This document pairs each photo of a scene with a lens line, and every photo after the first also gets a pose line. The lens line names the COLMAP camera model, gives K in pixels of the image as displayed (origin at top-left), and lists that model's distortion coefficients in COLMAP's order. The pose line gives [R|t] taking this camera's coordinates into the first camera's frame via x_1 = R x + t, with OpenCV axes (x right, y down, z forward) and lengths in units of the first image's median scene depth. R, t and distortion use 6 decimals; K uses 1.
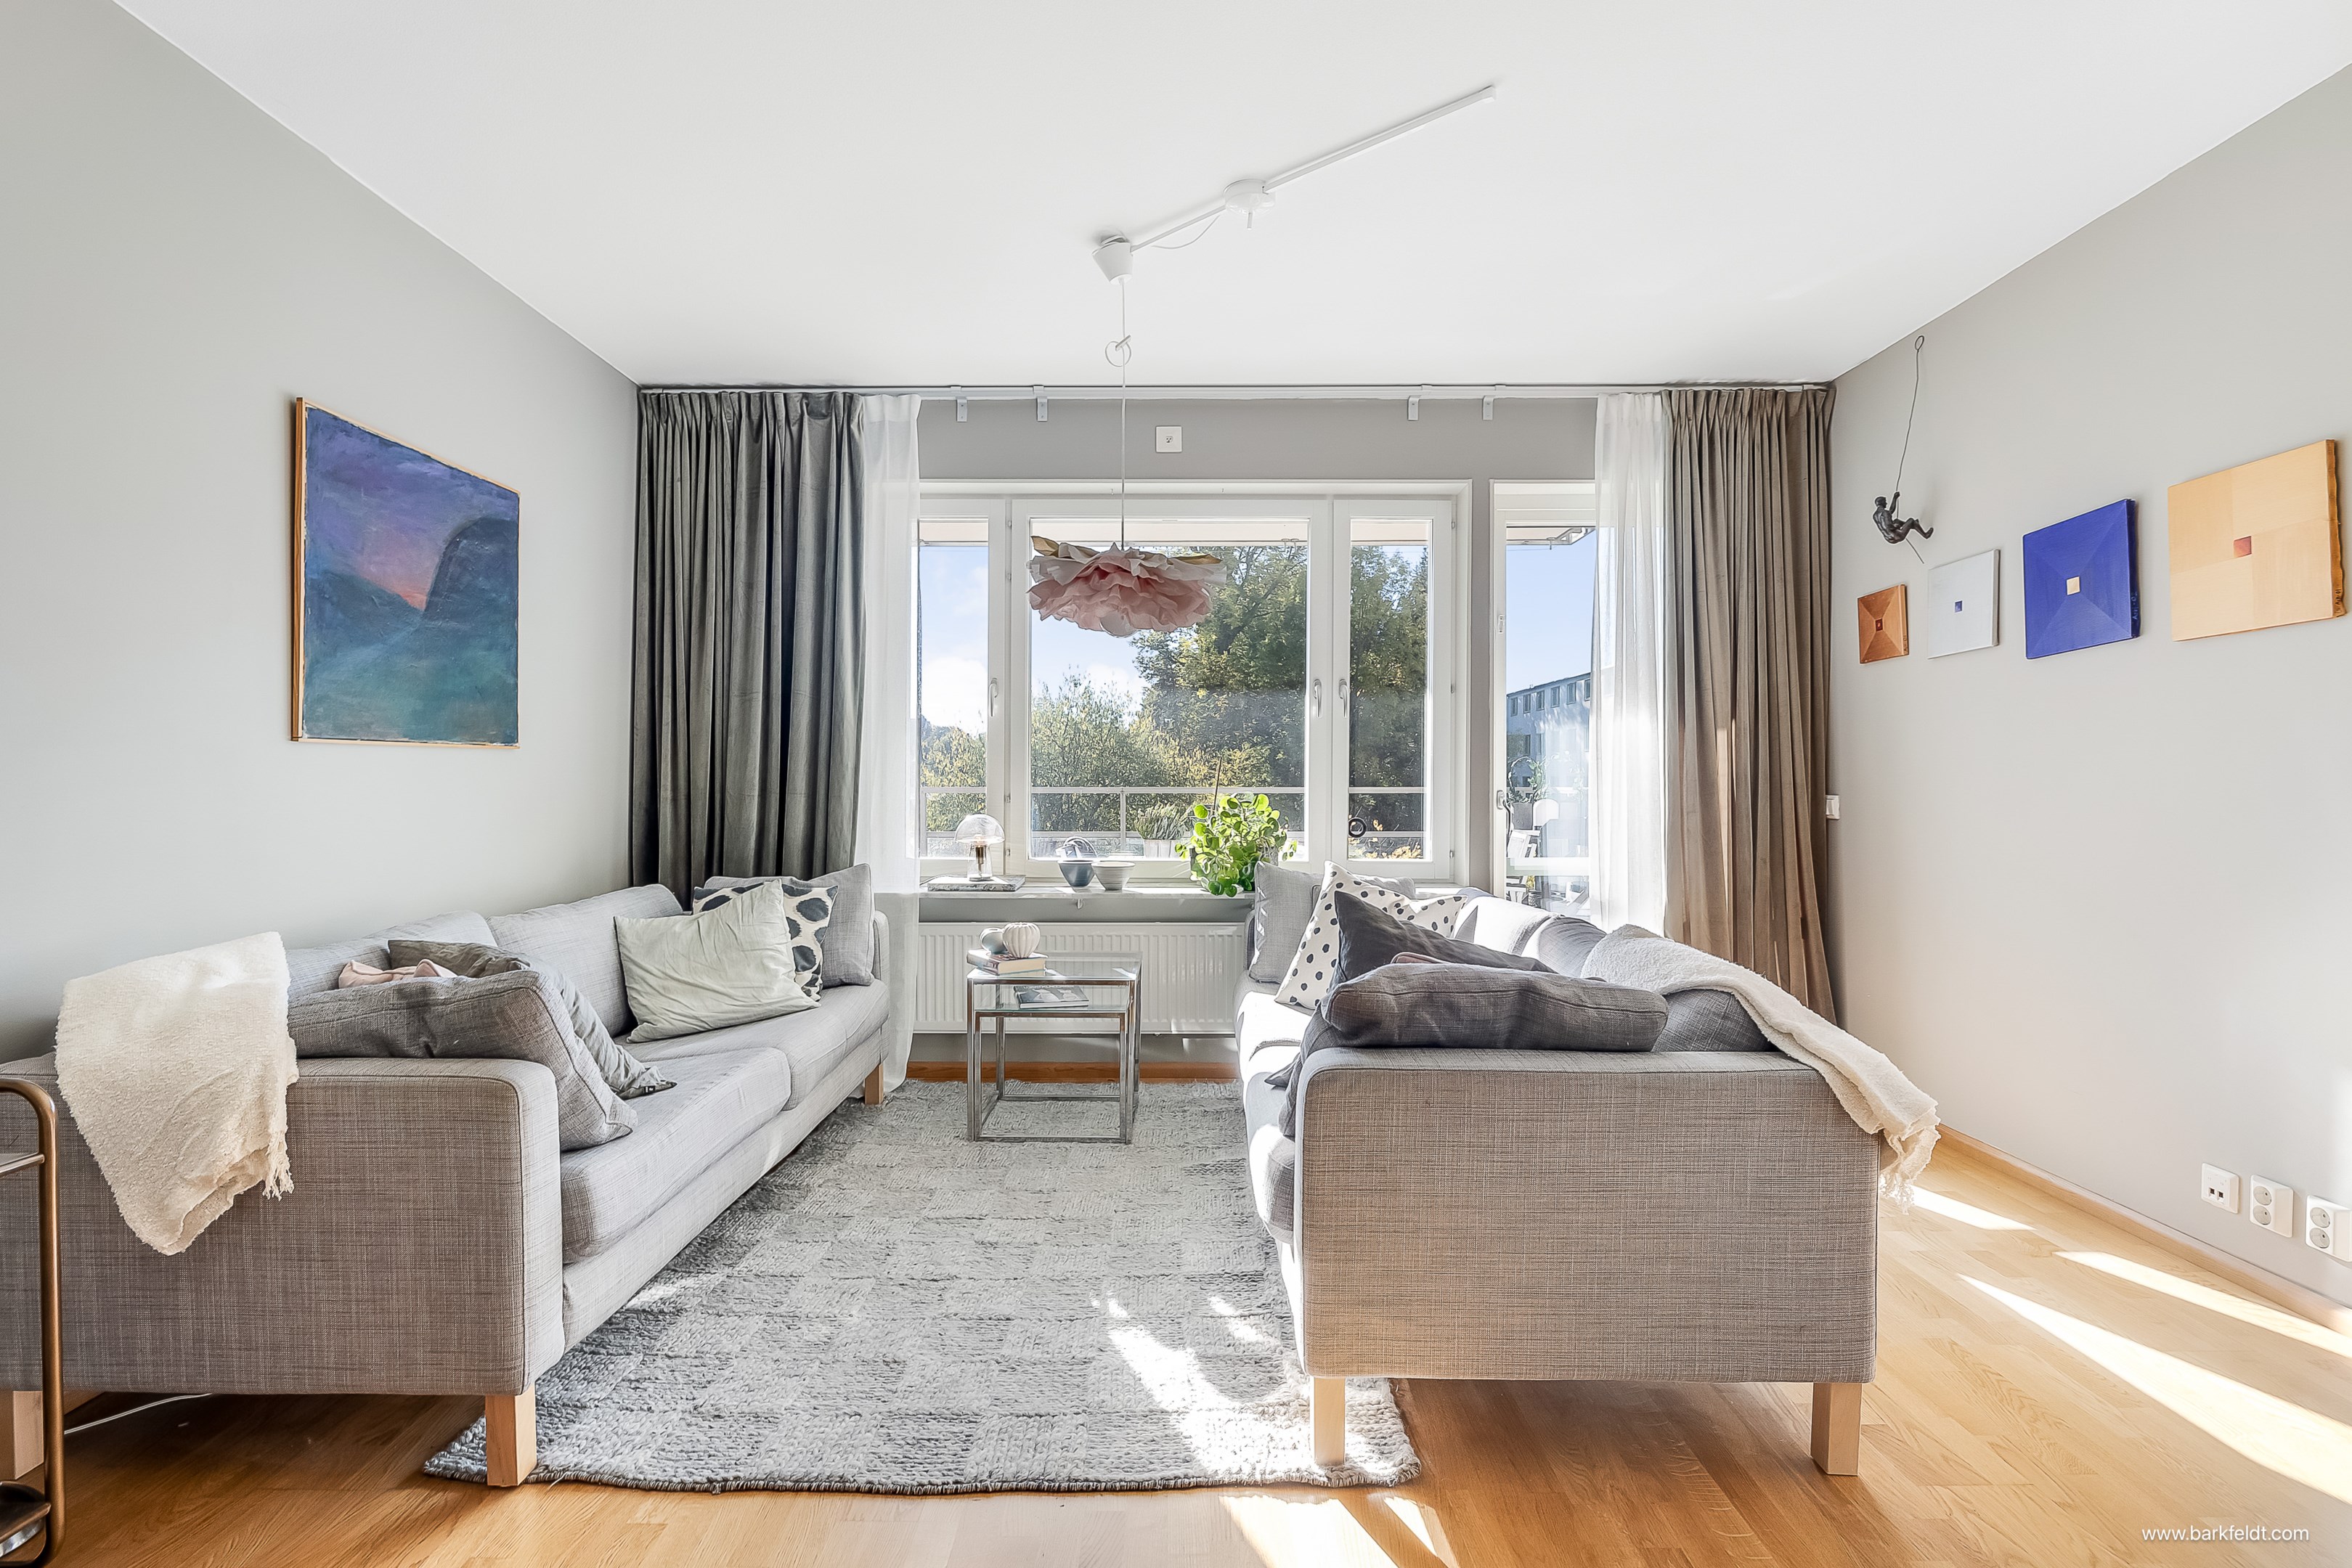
lens RADIAL K [[1104.7, 0, 1179.2], [0, 1104.7, 795.1], [0, 0, 1]] dist [-0.009144, 0.000297]
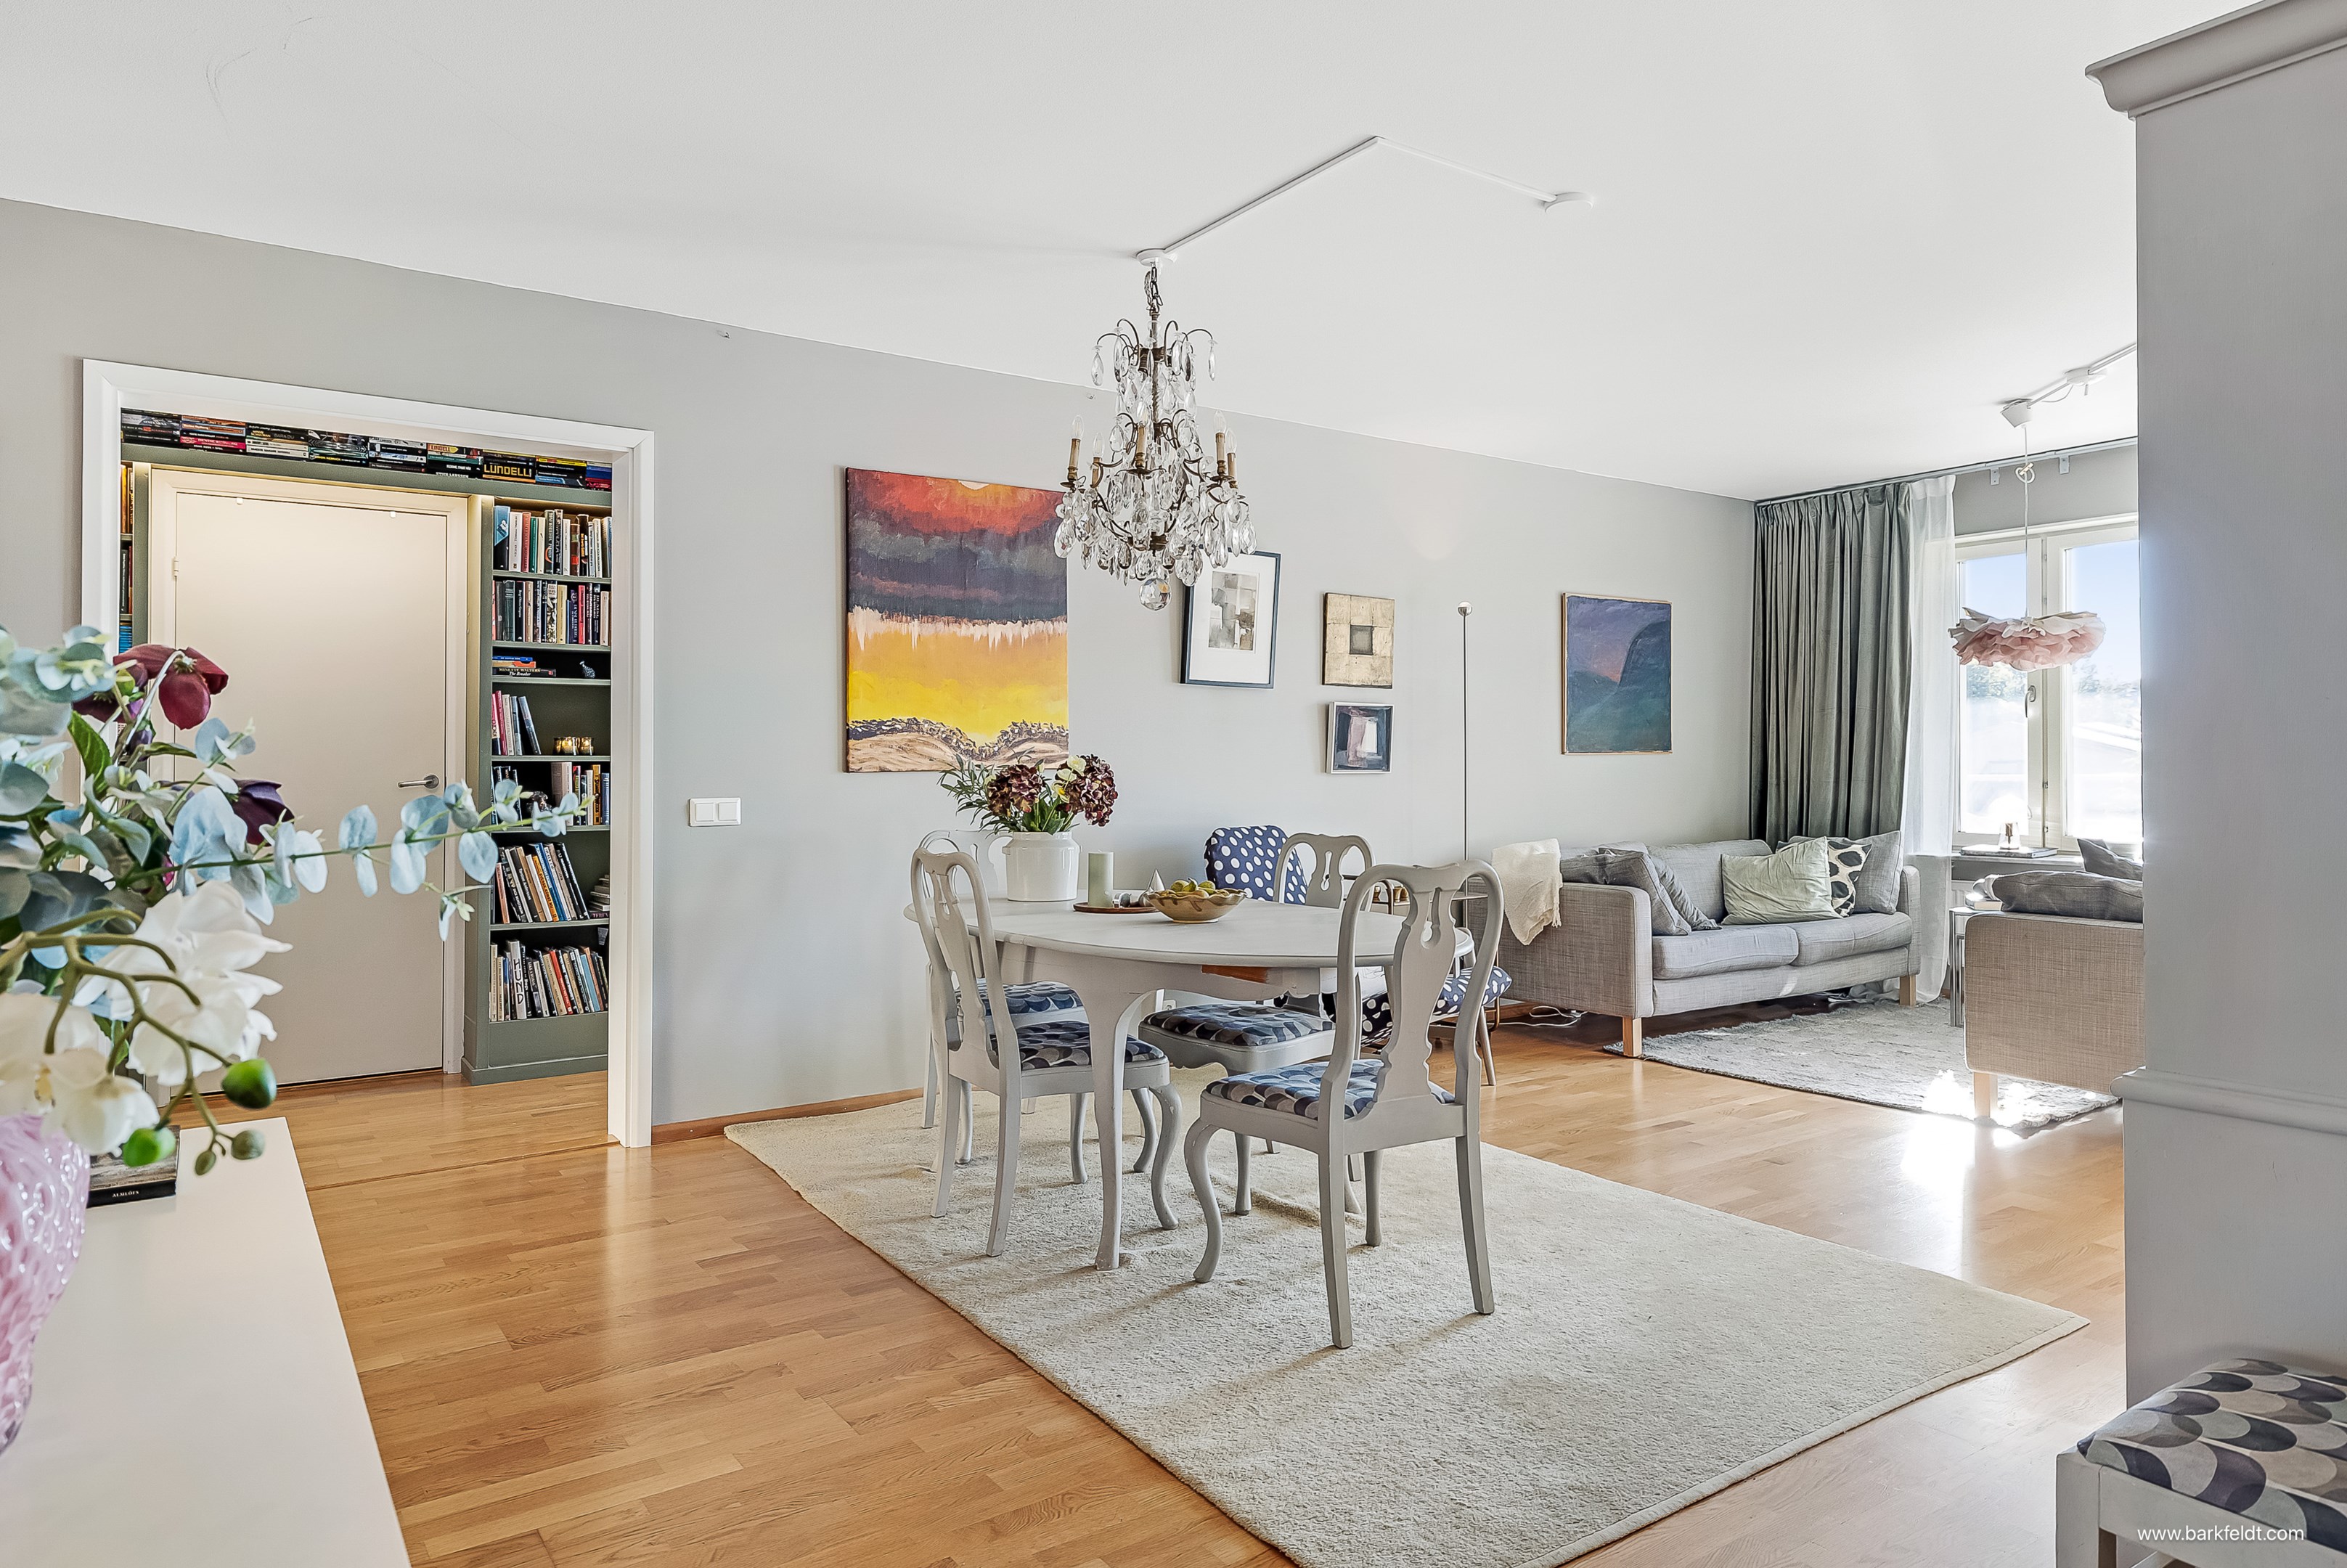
lens RADIAL K [[1427.4, 0, 1160.0], [0, 1427.4, 762.5], [0, 0, 1]] dist [-0.007498, 0.000642]
pose [[0.574907, -0.009430, -0.818165, 0.788663], [-0.002786, 0.999905, -0.013483, 0.003822], [0.818214, 0.010031, 0.574826, -0.961321]]
